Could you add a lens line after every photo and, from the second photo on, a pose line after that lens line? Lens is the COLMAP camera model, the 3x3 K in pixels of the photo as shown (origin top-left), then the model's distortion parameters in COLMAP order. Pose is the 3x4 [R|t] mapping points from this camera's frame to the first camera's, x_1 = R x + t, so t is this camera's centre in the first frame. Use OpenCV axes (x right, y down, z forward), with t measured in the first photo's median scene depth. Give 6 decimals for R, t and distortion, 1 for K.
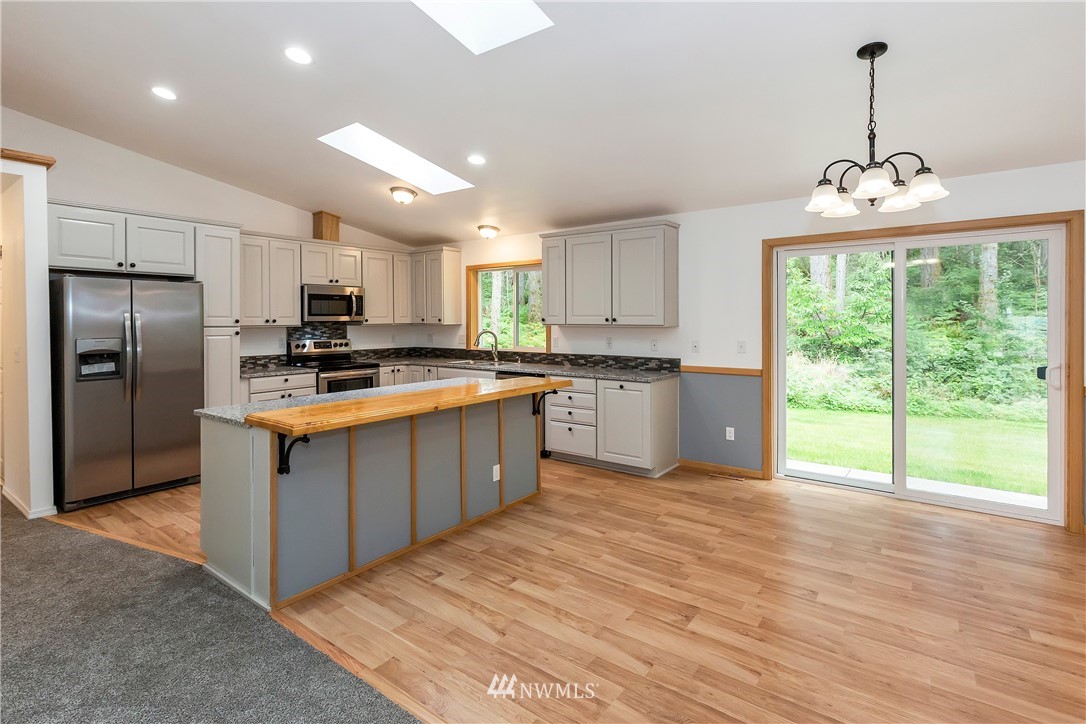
lens RADIAL K [[477.3, 0, 613.3], [0, 477.3, 322.1], [0, 0, 1]] dist [0.004114, 0.000659]
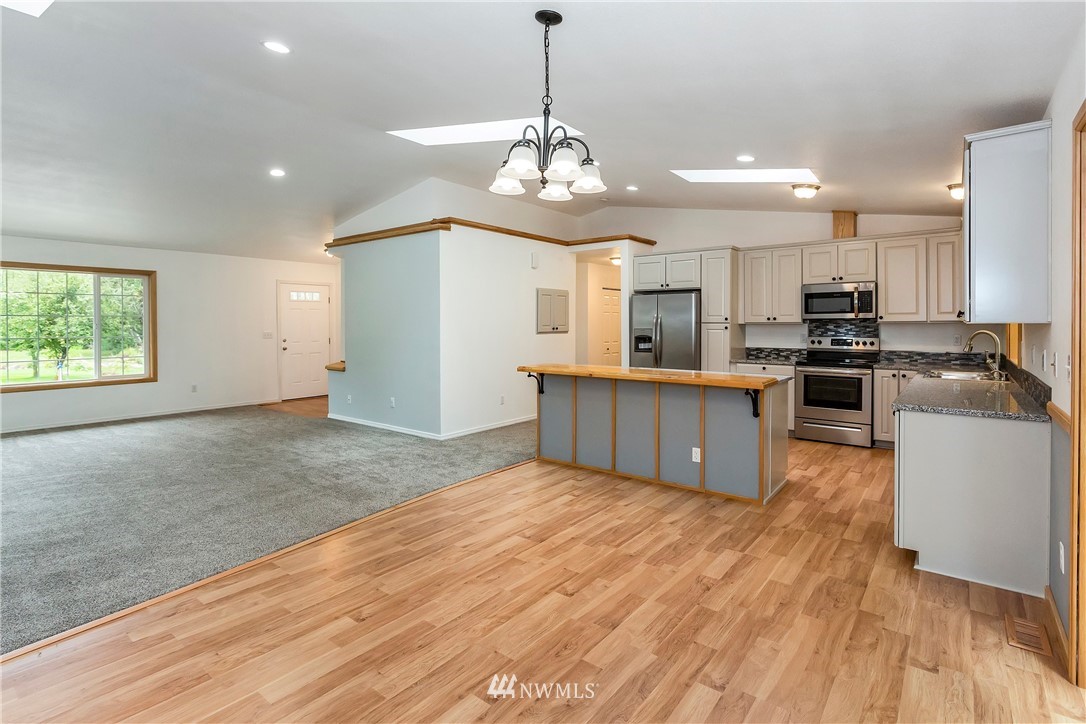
lens RADIAL K [[526.7, 0, 481.3], [0, 526.7, 327.9], [0, 0, 1]] dist [-0.000918, -0.000392]
pose [[-0.095357, 0.009152, -0.995401, 0.824727], [-0.000454, 0.999957, 0.009237, 0.011036], [0.995443, 0.001333, -0.095349, 0.513947]]
